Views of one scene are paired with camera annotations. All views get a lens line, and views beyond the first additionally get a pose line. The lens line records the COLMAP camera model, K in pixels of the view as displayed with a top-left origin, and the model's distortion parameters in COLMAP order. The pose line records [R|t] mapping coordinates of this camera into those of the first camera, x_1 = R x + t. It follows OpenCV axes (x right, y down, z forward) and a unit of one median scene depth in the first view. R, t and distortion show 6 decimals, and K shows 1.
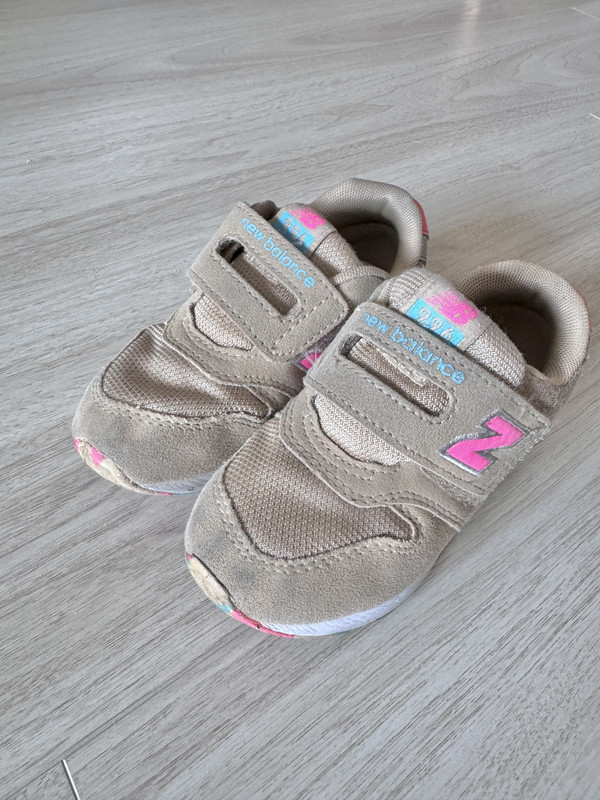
lens RADIAL K [[564.3, 0, 295.2], [0, 564.3, 396.6], [0, 0, 1]] dist [-0.008278, 0.009055]
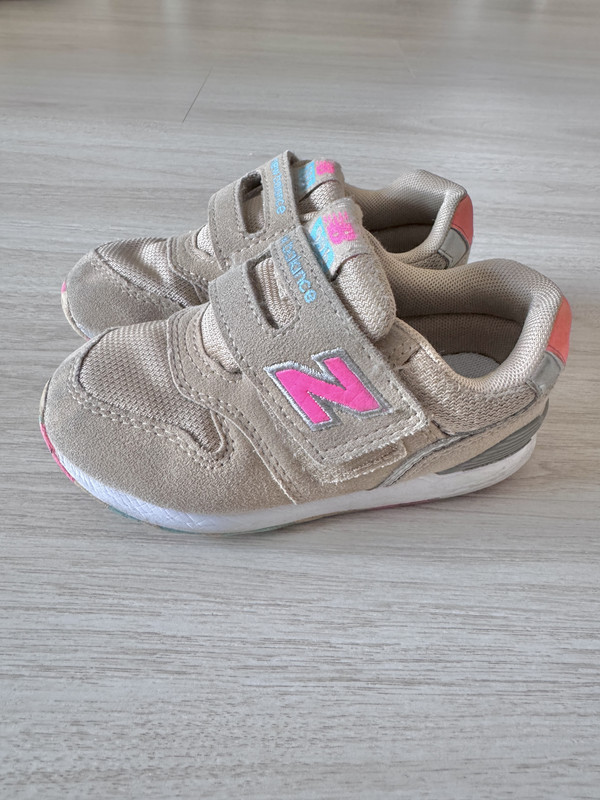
lens RADIAL K [[564.3, 0, 294.6], [0, 564.3, 400.1], [0, 0, 1]] dist [-0.008278, 0.009055]
pose [[0.788786, 0.369854, -0.490942, 0.717082], [-0.459195, 0.885520, -0.070667, 0.175586], [0.408602, 0.281180, 0.868322, 0.225082]]
